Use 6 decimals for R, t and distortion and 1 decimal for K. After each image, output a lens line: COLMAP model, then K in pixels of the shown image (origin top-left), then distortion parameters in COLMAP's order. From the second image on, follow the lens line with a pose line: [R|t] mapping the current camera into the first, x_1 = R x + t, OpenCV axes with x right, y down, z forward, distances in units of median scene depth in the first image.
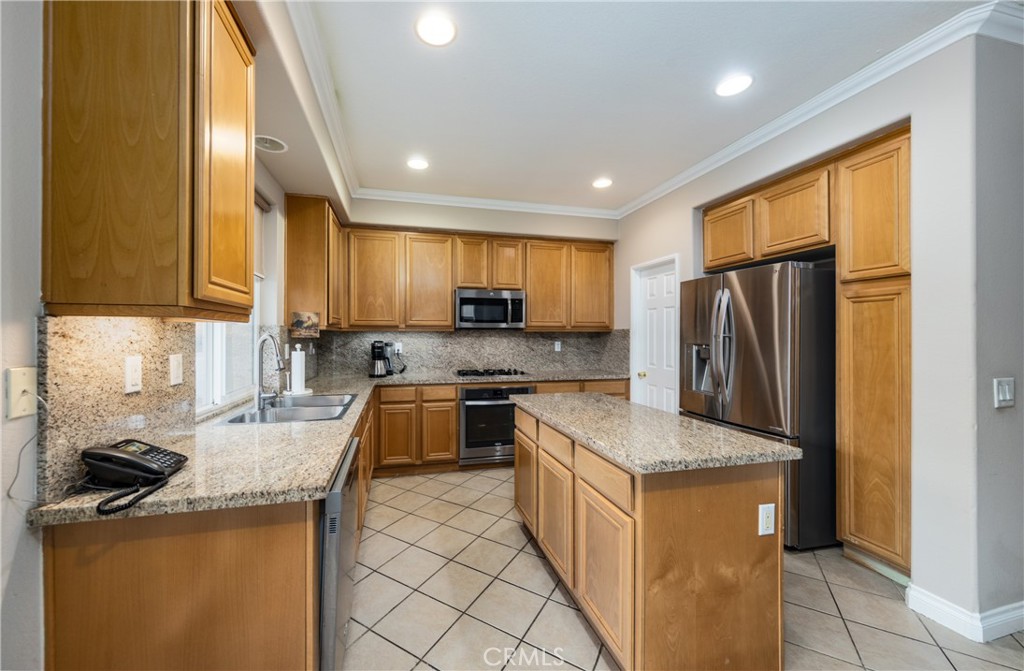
lens RADIAL K [[376.3, 0, 483.8], [0, 376.3, 336.6], [0, 0, 1]] dist [-0.002132, -0.000023]
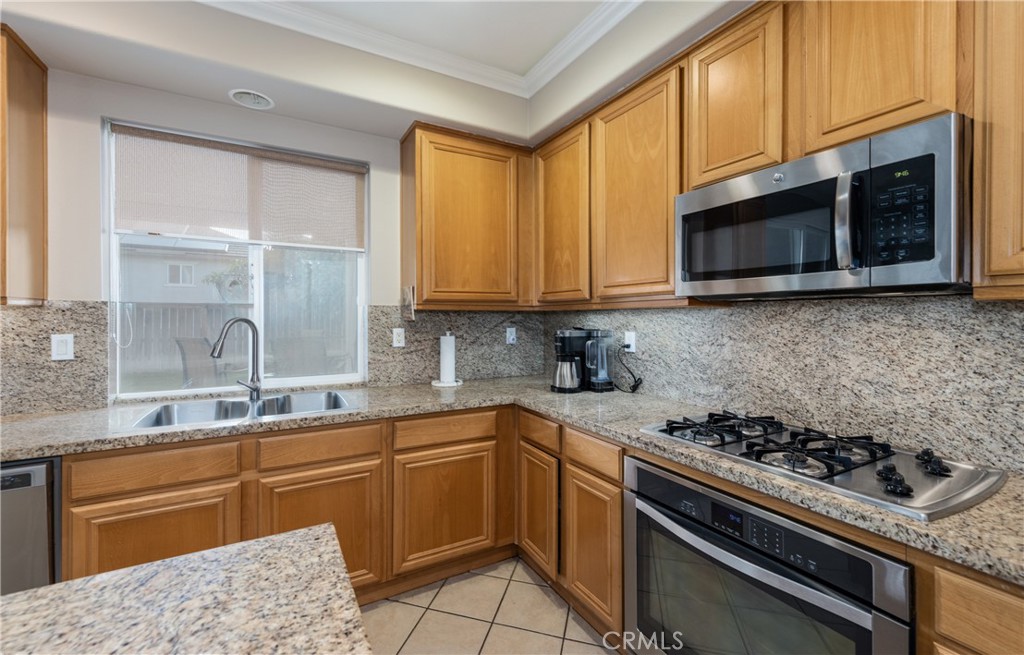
lens RADIAL K [[412.8, 0, 511.6], [0, 412.8, 318.3], [0, 0, 1]] dist [0.007492, -0.000482]
pose [[0.268035, 0.002964, -0.963405, 0.283155], [-0.002539, 0.999994, 0.002370, -0.002944], [0.963406, 0.001811, 0.268040, 0.716743]]
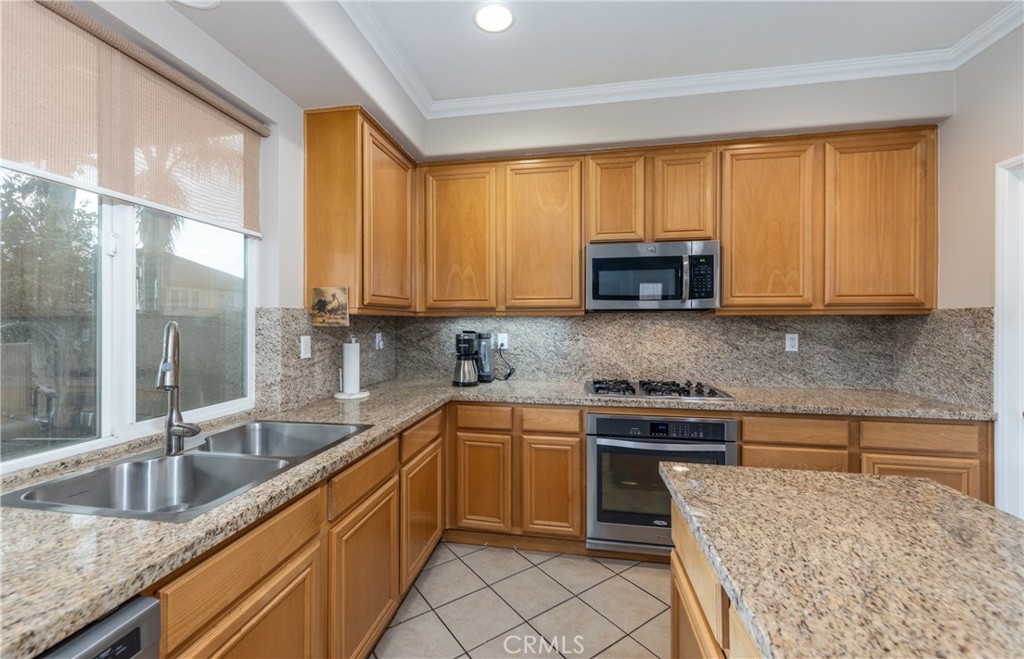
lens RADIAL K [[412.8, 0, 494.8], [0, 412.8, 322.7], [0, 0, 1]] dist [0.007492, -0.000482]
pose [[0.912096, -0.000845, -0.409975, 0.062091], [0.000190, 0.999999, -0.001638, -0.001756], [0.409976, 0.001416, 0.912095, 0.338780]]
